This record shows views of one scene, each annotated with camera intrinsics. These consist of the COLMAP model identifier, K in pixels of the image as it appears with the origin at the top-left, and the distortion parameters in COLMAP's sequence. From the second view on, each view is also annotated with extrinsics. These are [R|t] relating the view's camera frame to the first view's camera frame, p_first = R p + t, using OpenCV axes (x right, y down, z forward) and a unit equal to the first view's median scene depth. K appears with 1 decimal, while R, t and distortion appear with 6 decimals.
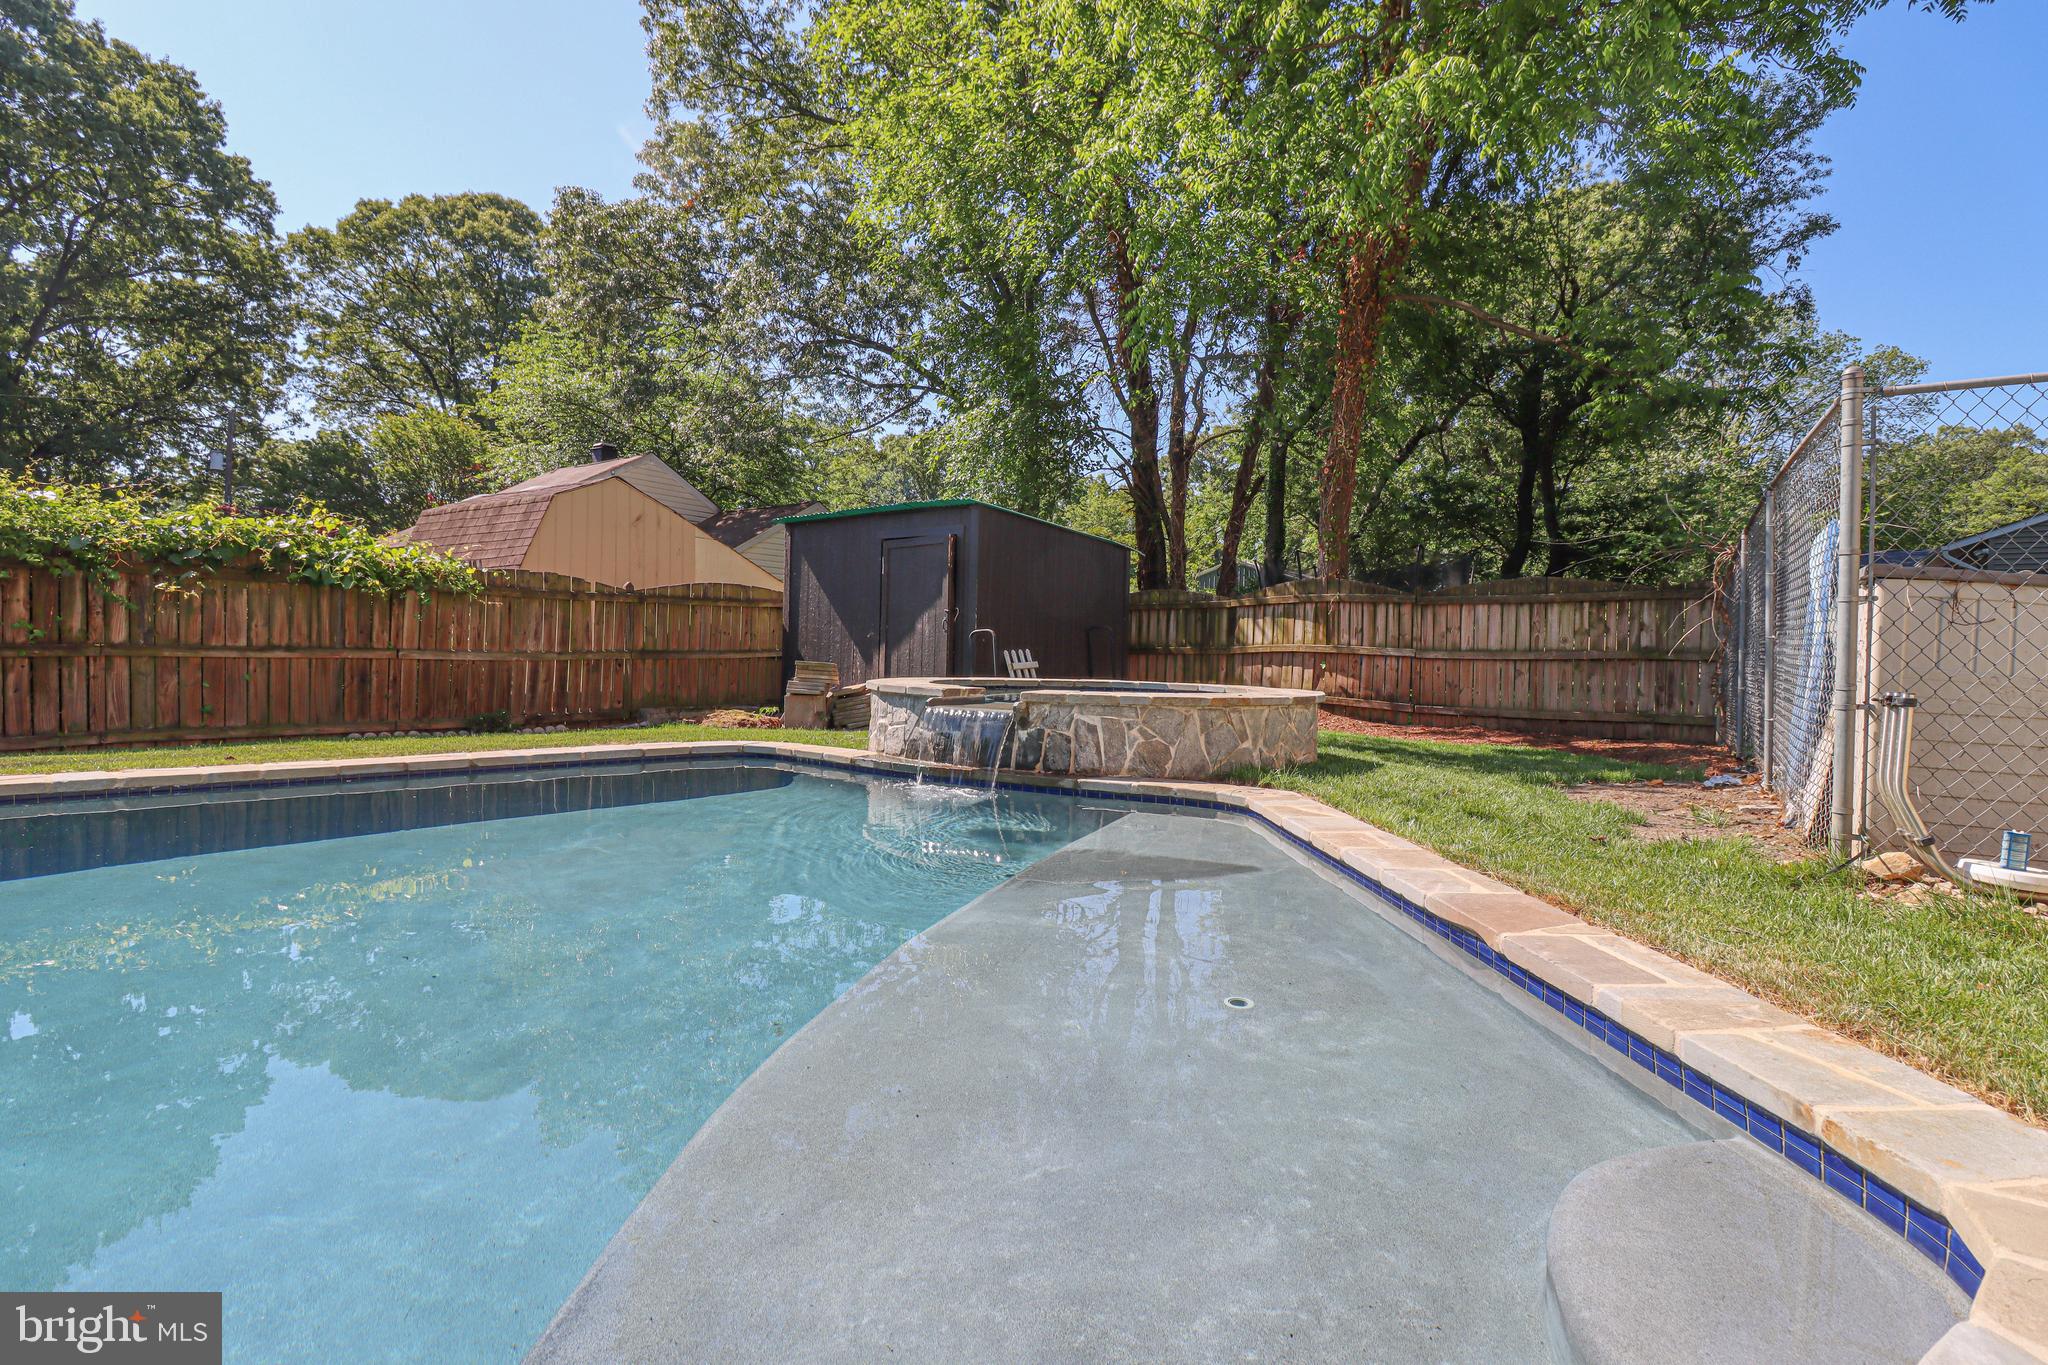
lens RADIAL K [[945.4, 0, 1025.5], [0, 945.4, 672.6], [0, 0, 1]] dist [-0.008855, -0.000399]
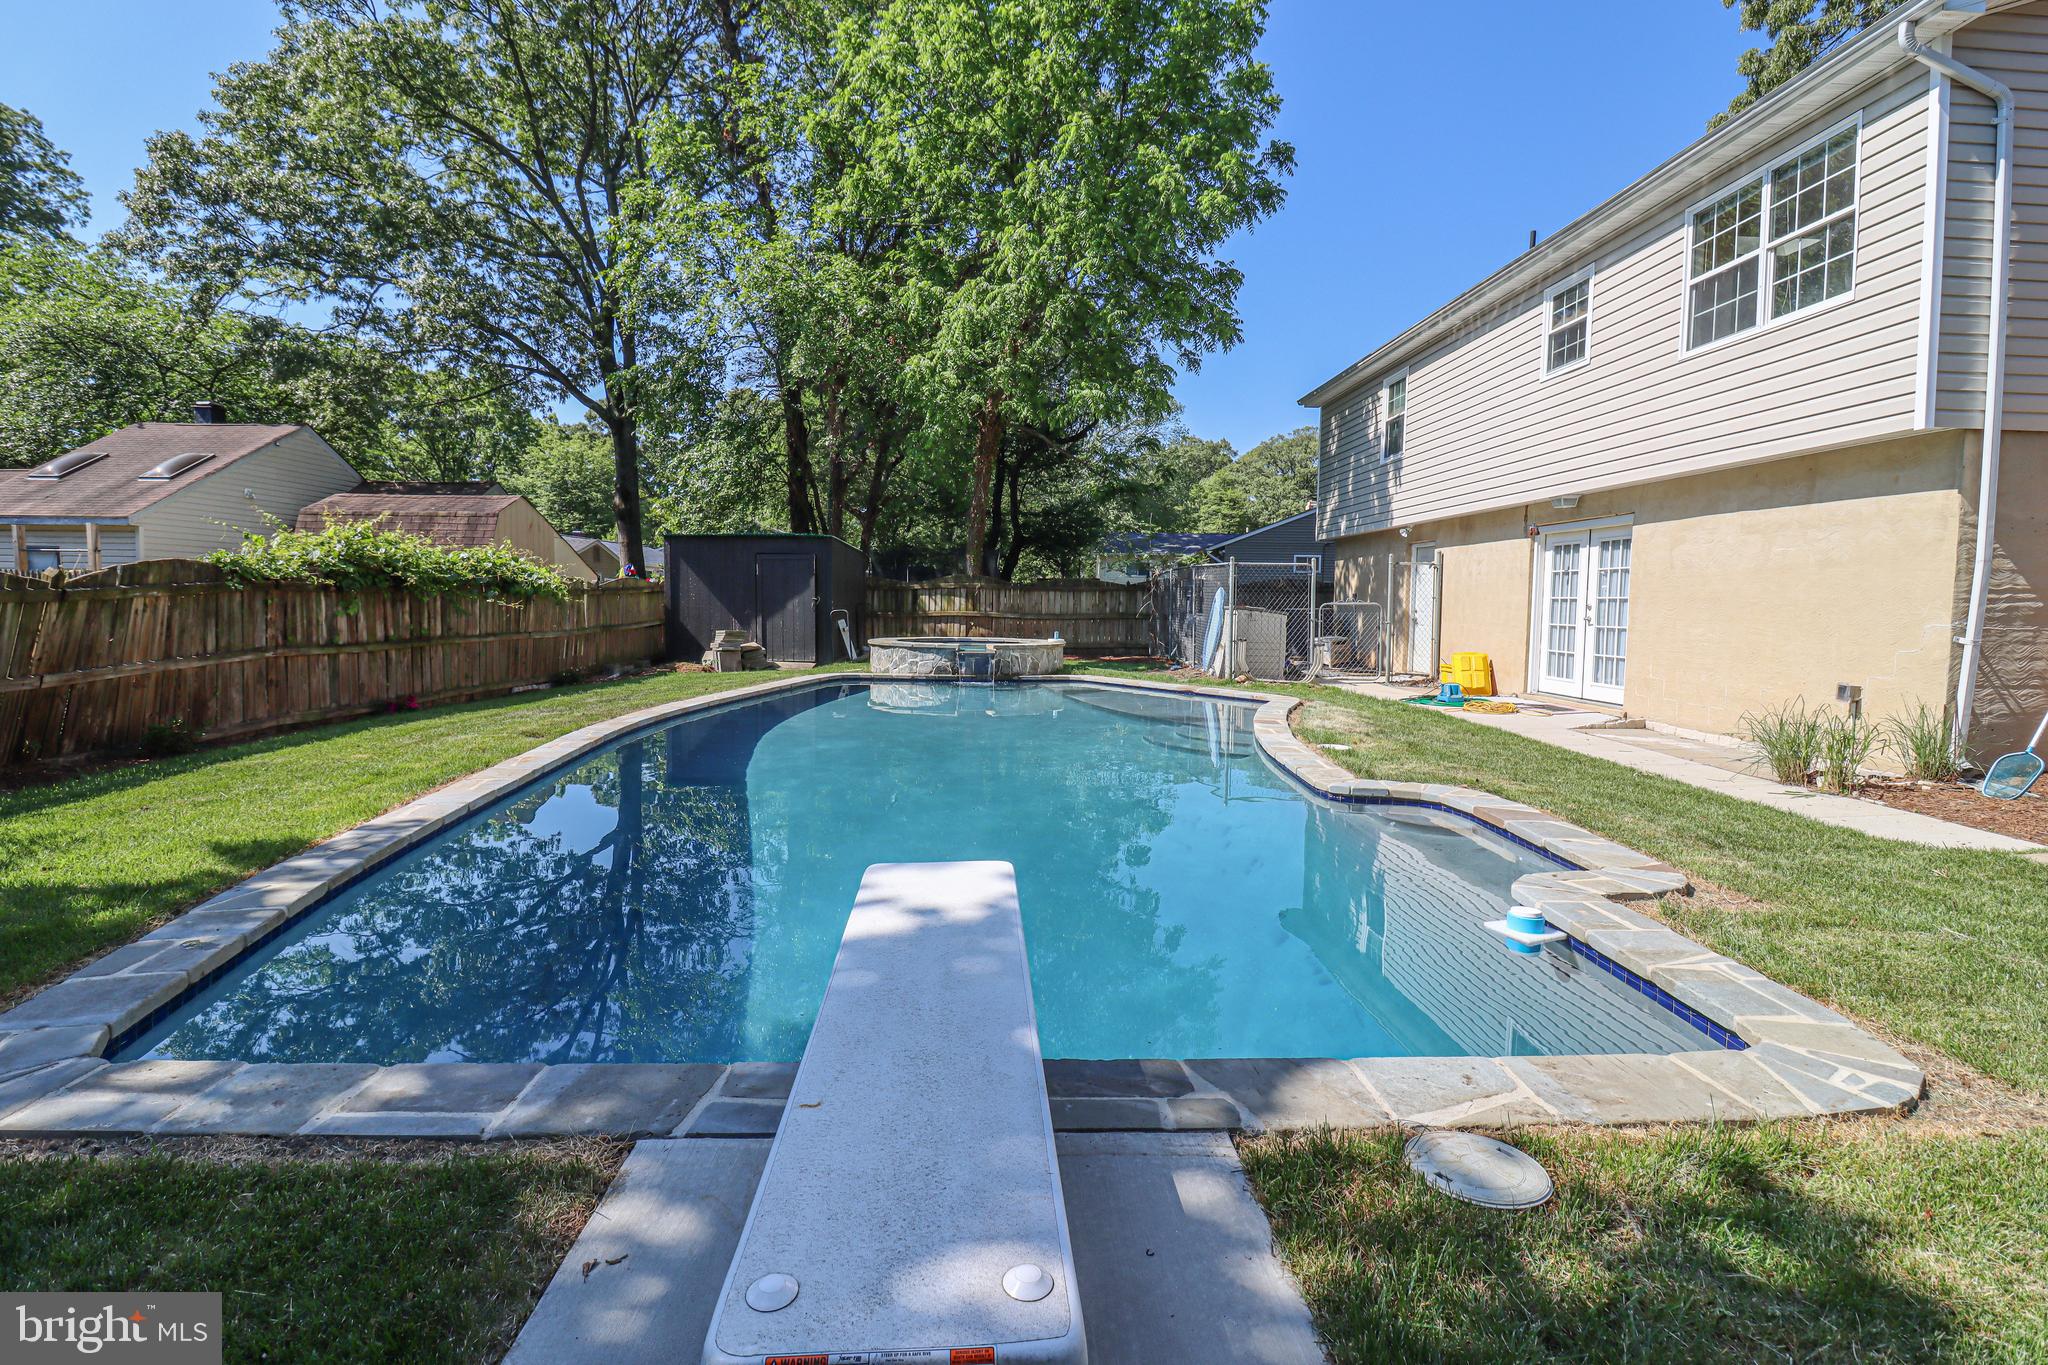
lens RADIAL K [[946.8, 0, 1023.9], [0, 946.8, 669.6], [0, 0, 1]] dist [-0.000157, -0.015100]
pose [[0.817732, -0.053087, 0.573146, -0.634826], [0.017494, 0.997570, 0.067440, -0.038627], [-0.575333, -0.045121, 0.816673, -0.525575]]
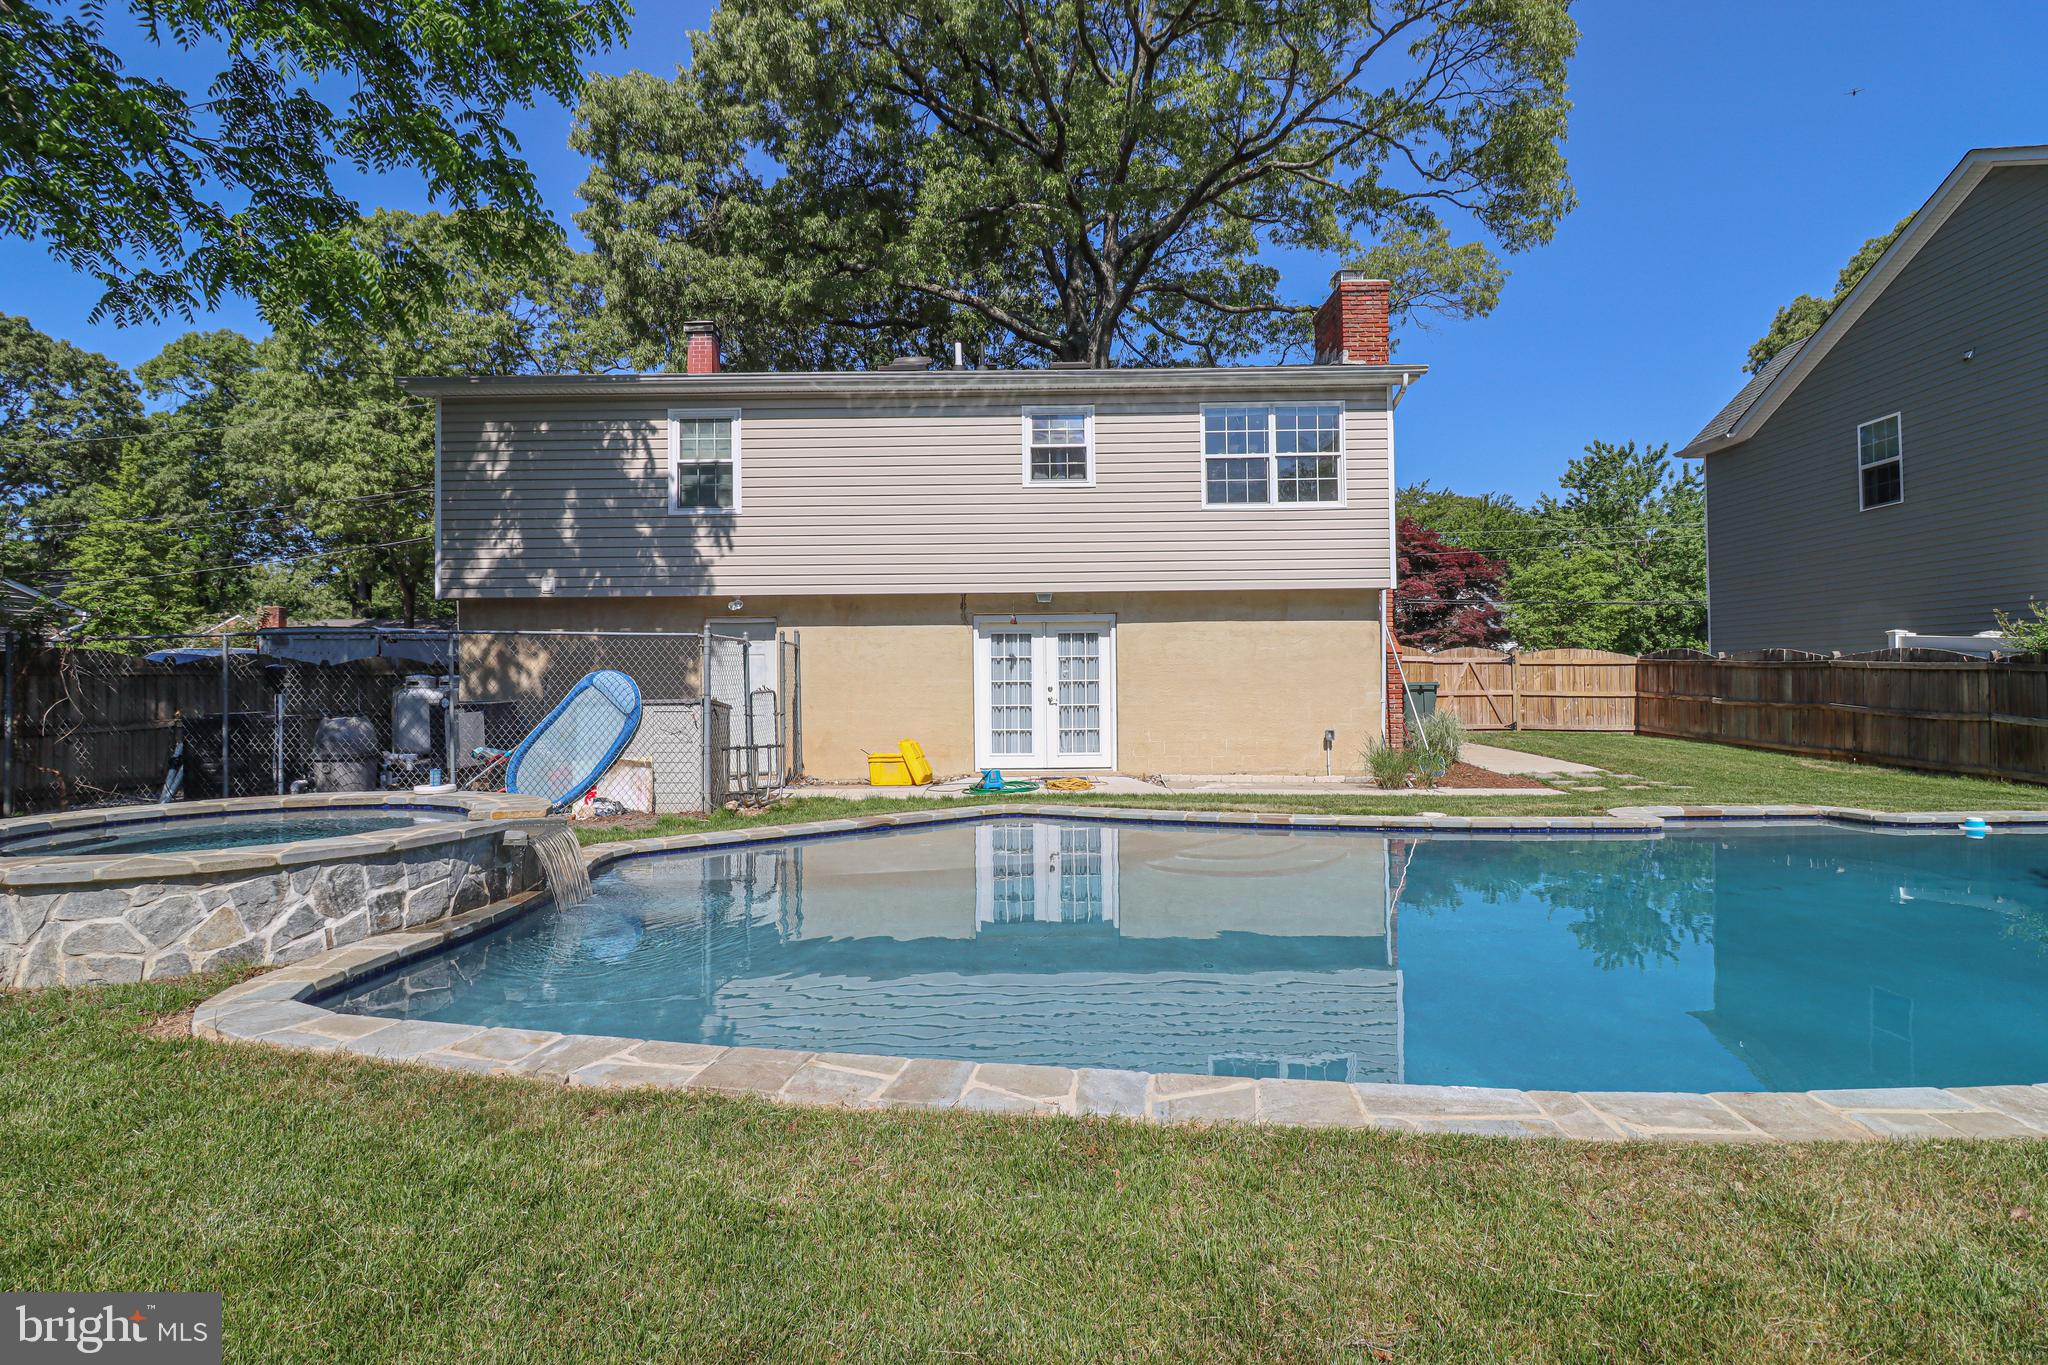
lens RADIAL K [[945.4, 0, 1025.5], [0, 945.4, 672.6], [0, 0, 1]] dist [-0.008855, -0.000399]
pose [[-0.548627, -0.006012, 0.836046, -0.533791], [0.015560, 0.999728, 0.017399, -0.064432], [-0.835923, 0.022554, -0.548384, 0.497346]]
